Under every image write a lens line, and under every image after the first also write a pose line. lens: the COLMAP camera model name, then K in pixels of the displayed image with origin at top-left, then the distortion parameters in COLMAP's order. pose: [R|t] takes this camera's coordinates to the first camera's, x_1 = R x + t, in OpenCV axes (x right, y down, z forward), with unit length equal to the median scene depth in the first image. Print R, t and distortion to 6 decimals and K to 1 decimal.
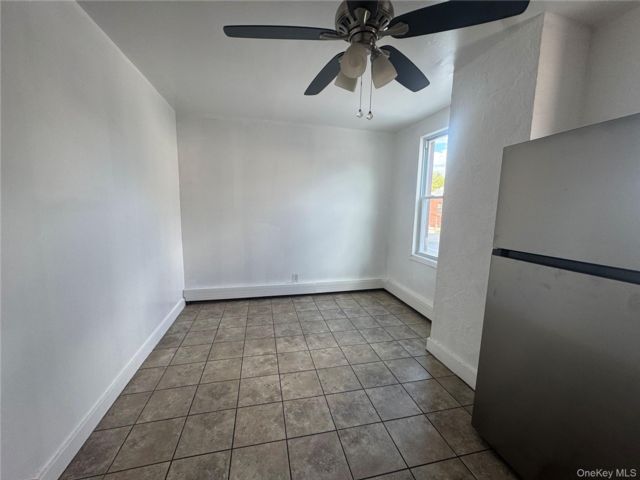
lens RADIAL K [[256.2, 0, 319.4], [0, 256.2, 240.5], [0, 0, 1]] dist [0.000280, -0.000036]
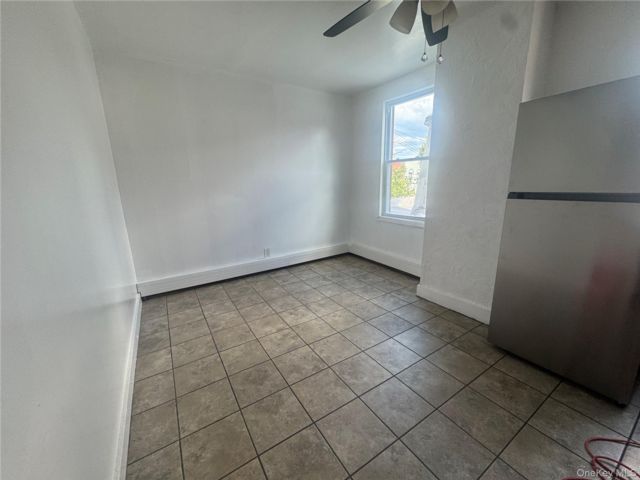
lens RADIAL K [[256.2, 0, 319.4], [0, 256.2, 239.6], [0, 0, 1]] dist [0.000280, -0.000036]
pose [[0.942974, -0.112531, 0.313268, -0.273555], [0.083833, 0.991073, 0.103664, 0.024314], [-0.322137, -0.071490, 0.943990, 0.075978]]
